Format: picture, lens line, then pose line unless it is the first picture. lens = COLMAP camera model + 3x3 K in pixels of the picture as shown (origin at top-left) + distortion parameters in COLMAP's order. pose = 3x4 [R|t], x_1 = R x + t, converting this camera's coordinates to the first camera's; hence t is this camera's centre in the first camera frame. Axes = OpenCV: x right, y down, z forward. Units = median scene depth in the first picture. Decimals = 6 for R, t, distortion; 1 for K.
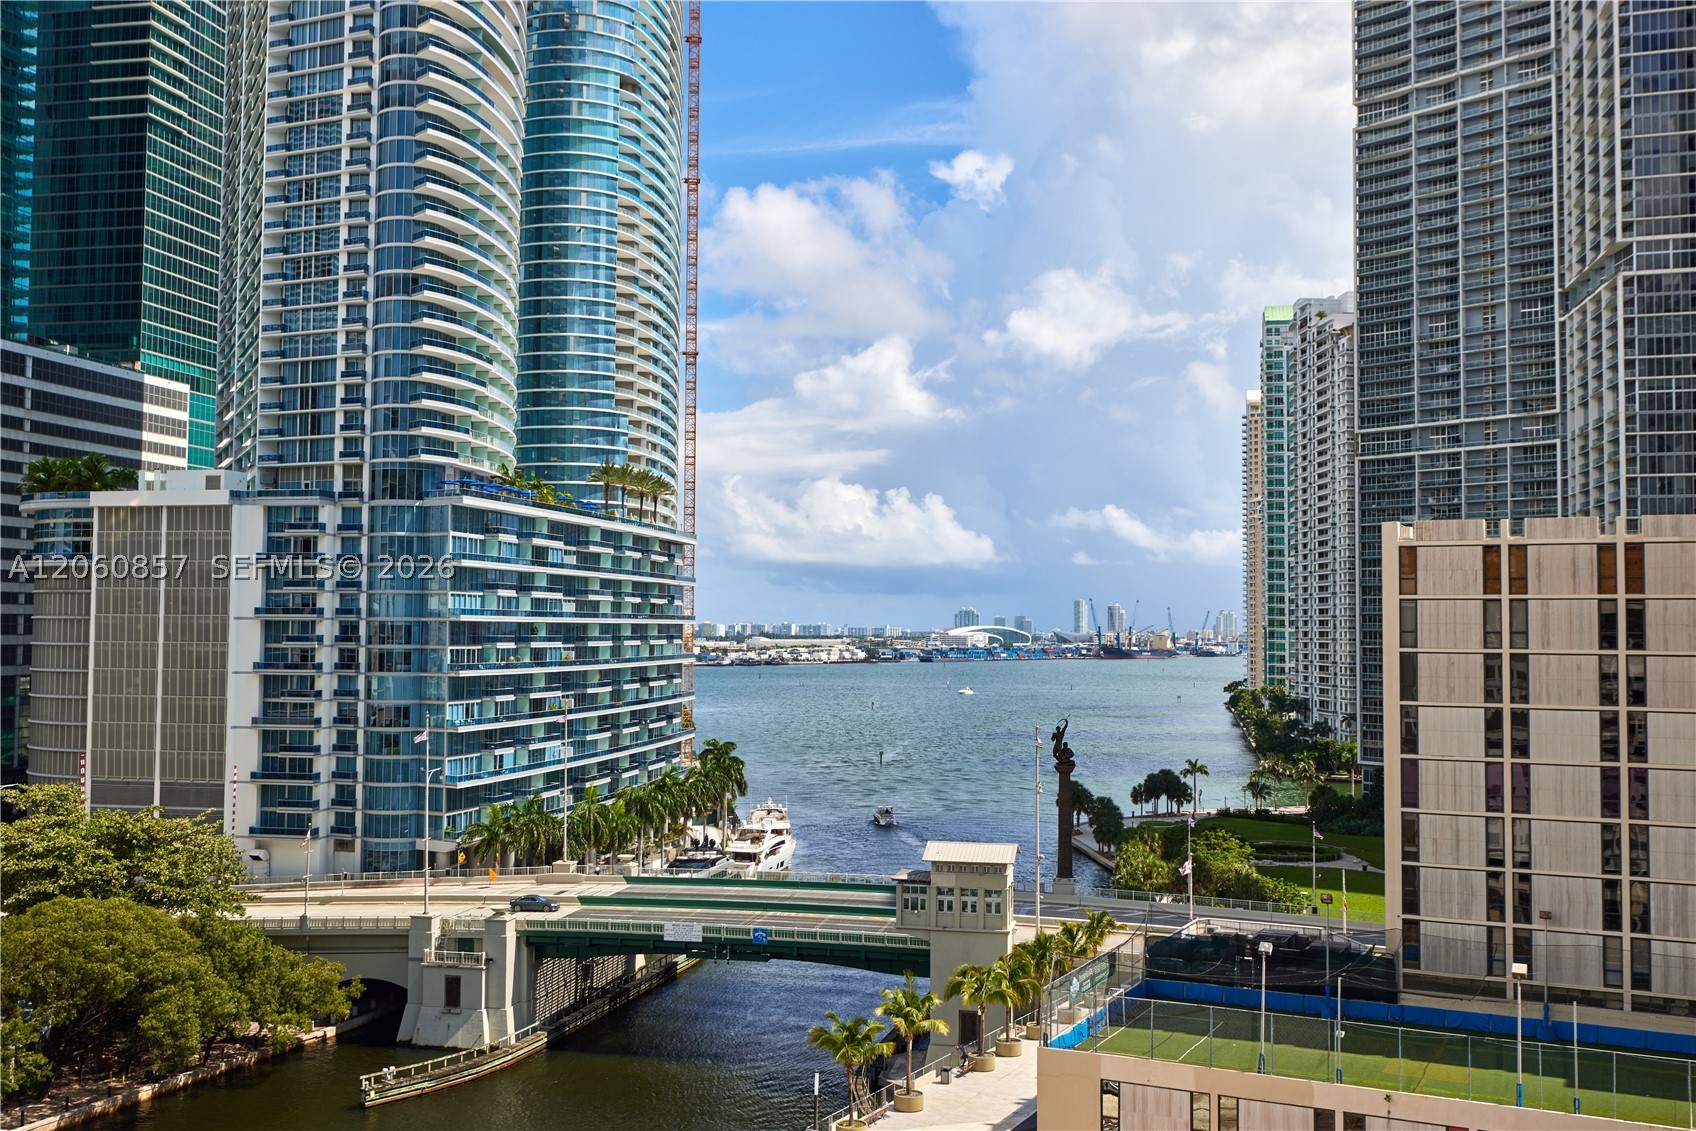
lens RADIAL K [[1631.9, 0, 846.6], [0, 1631.9, 548.4], [0, 0, 1]] dist [-0.004358, 0.000000]
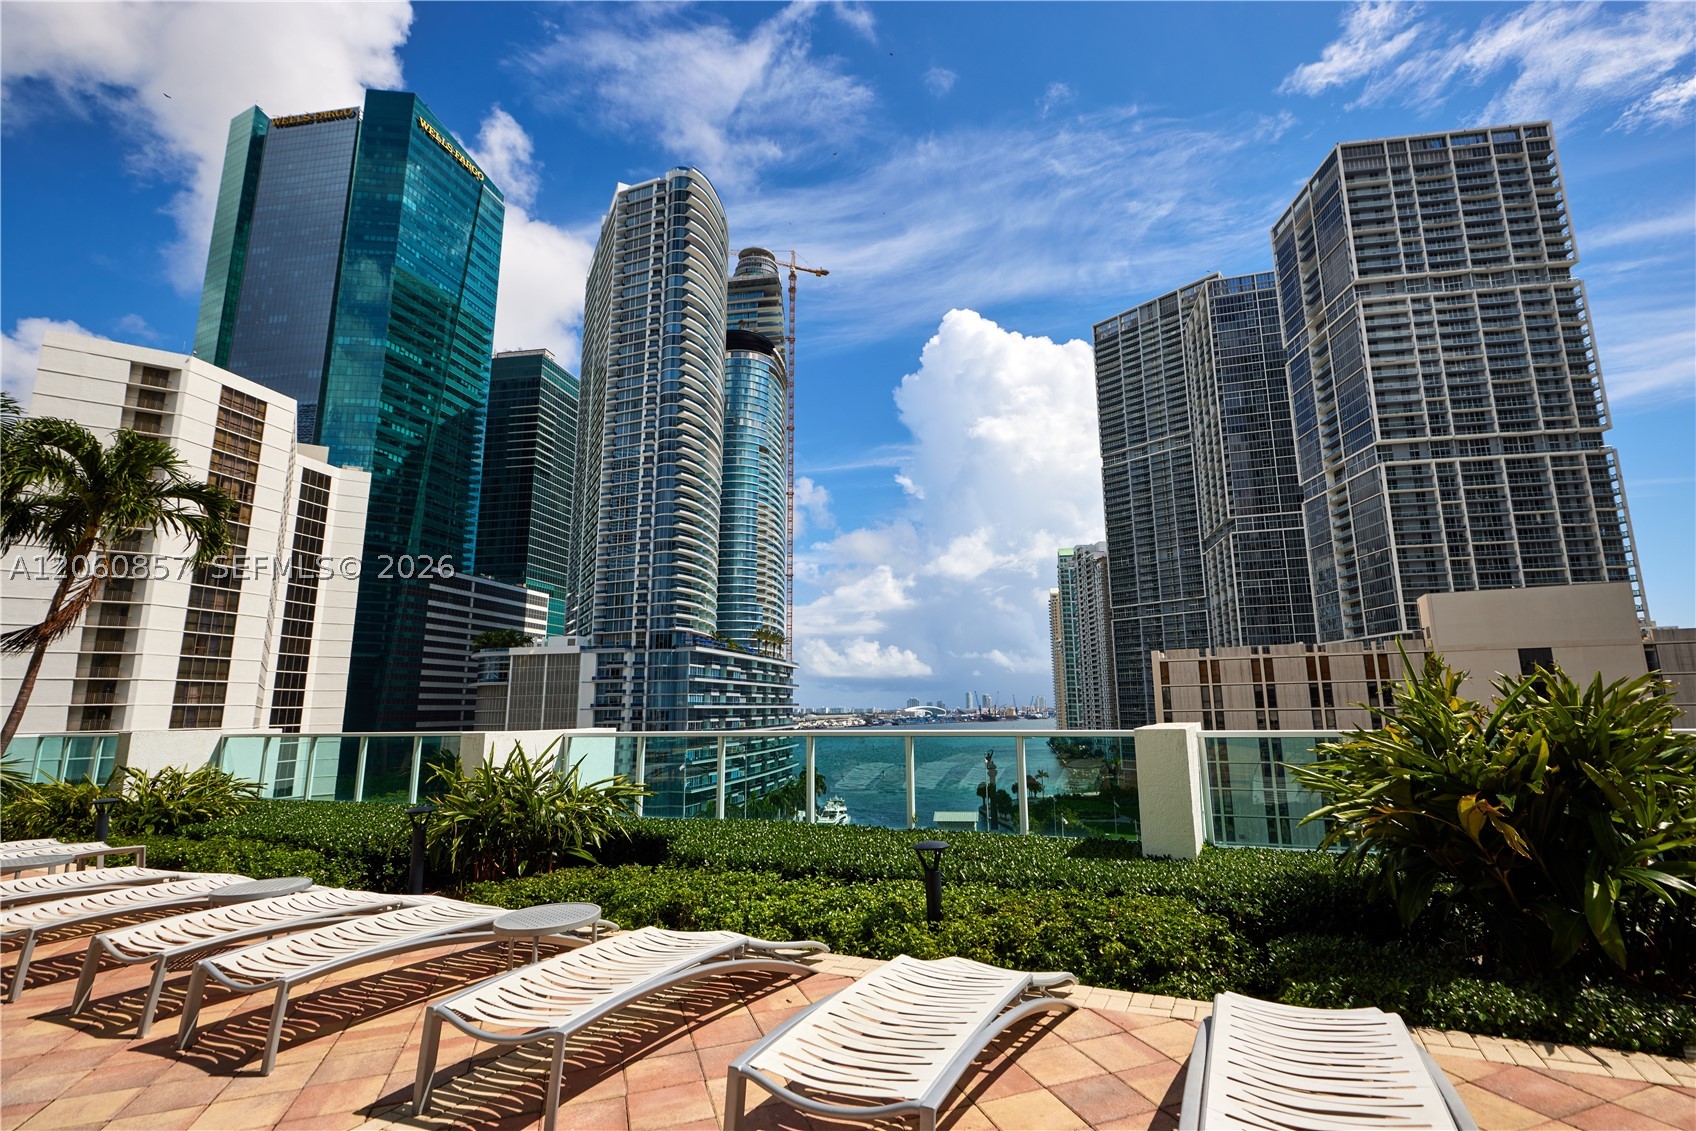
lens RADIAL K [[799.7, 0, 893.0], [0, 799.7, 550.8], [0, 0, 1]] dist [-0.001454, -0.001418]
pose [[0.998513, -0.012396, 0.053081, -0.036158], [0.019996, 0.989210, -0.145136, -0.000210], [-0.050709, 0.145982, 0.987987, -0.026634]]
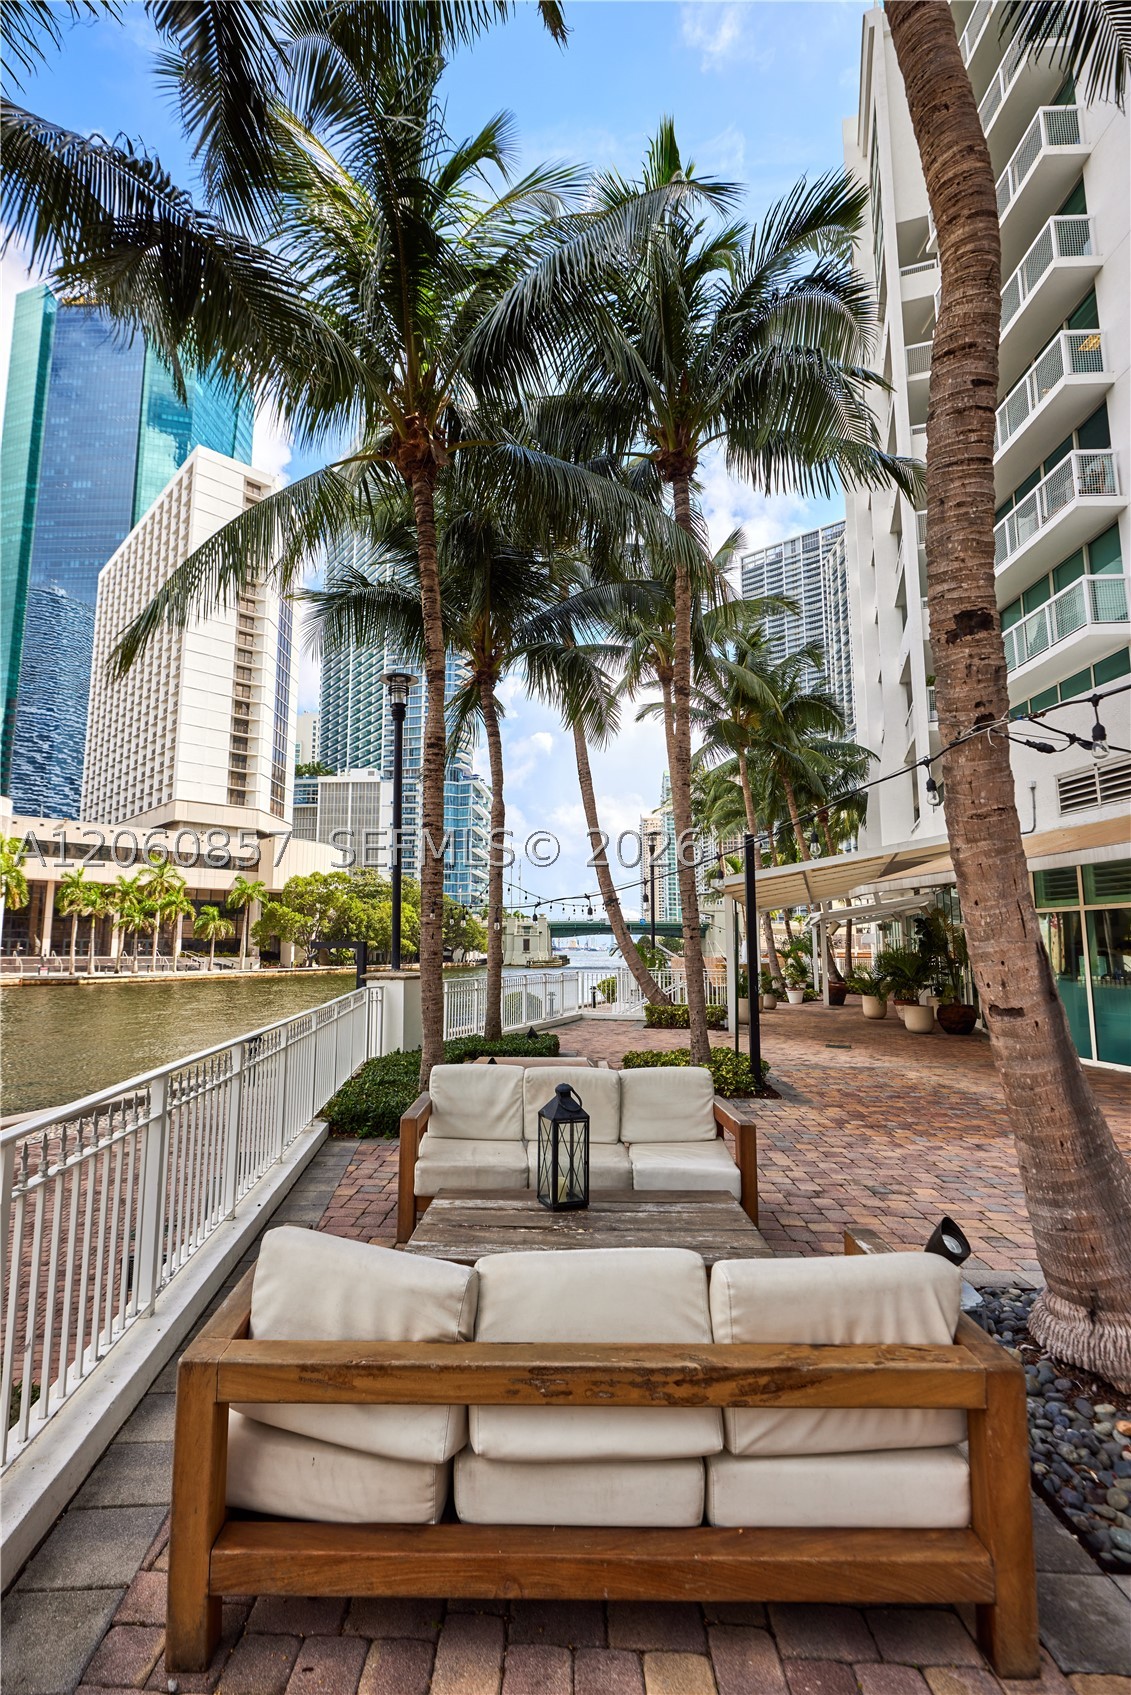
lens RADIAL K [[771.8, 0, 520.9], [0, 771.8, 852.0], [0, 0, 1]] dist [-0.002308, -0.000467]
pose [[0.989090, 0.017046, 0.146323, -0.320300], [-0.006049, 0.997144, -0.075279, 0.159060], [-0.147189, 0.073573, 0.986368, -0.174969]]
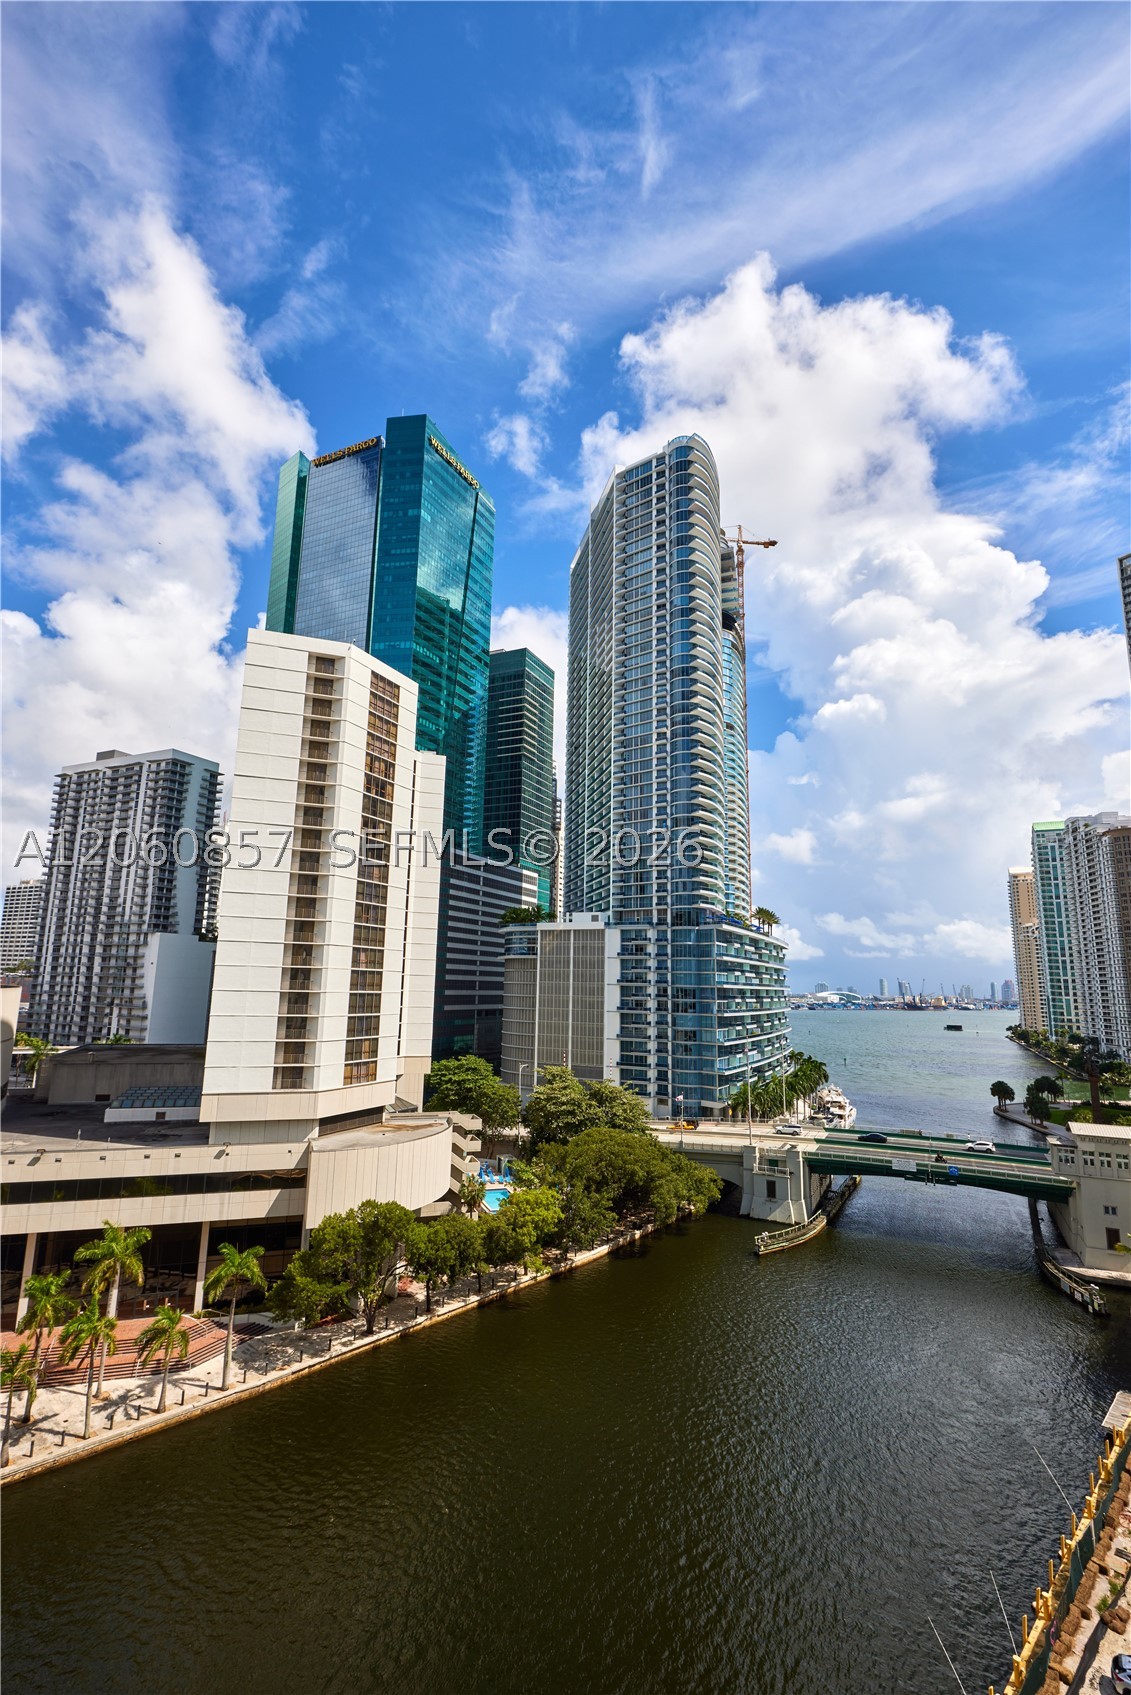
lens RADIAL K [[771.8, 0, 550.2], [0, 771.8, 845.8], [0, 0, 1]] dist [-0.002308, -0.000467]
pose [[0.968214, -0.029270, -0.248404, -0.188489], [-0.004554, 0.990902, -0.134509, 0.000747], [0.250081, 0.131365, 0.959272, 0.025237]]
